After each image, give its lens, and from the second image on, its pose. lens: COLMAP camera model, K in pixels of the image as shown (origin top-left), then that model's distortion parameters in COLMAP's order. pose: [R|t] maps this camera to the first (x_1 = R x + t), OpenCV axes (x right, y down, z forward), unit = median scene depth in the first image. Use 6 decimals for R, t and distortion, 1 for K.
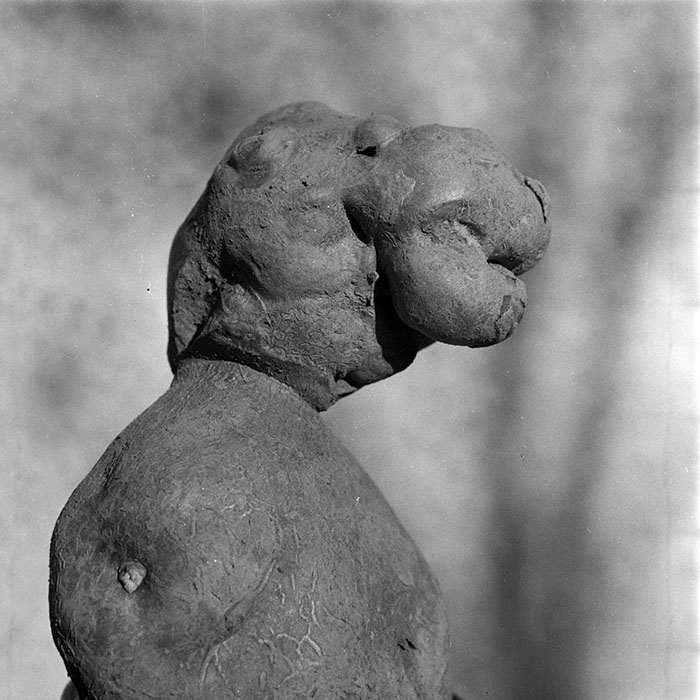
lens RADIAL K [[1224.0, 0, 320.5], [0, 1224.0, 355.7], [0, 0, 1]] dist [0.155843, 0.000000]
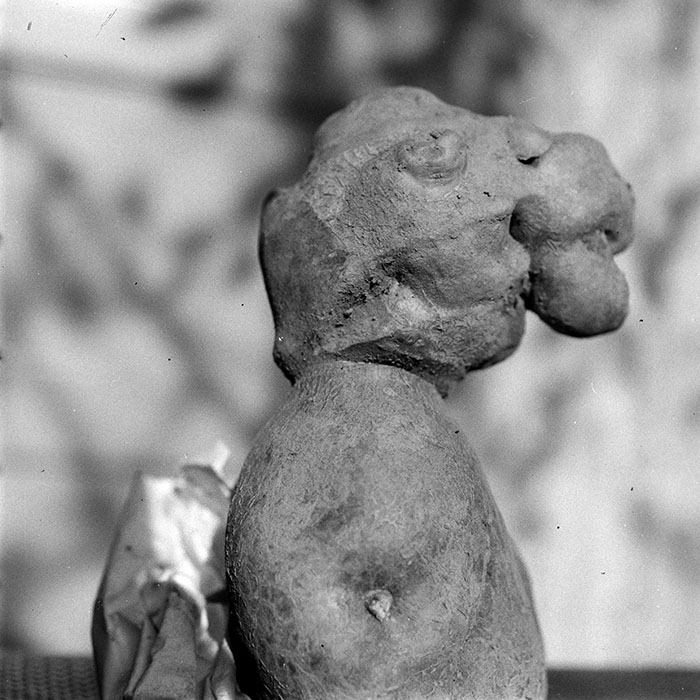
lens RADIAL K [[1224.0, 0, 350.6], [0, 1224.0, 319.7], [0, 0, 1]] dist [0.155843, 0.000000]
pose [[0.853064, -0.051512, 0.519258, -0.647967], [-0.013592, 0.992584, 0.120796, -0.160125], [-0.521629, -0.110104, 0.846038, 0.193633]]
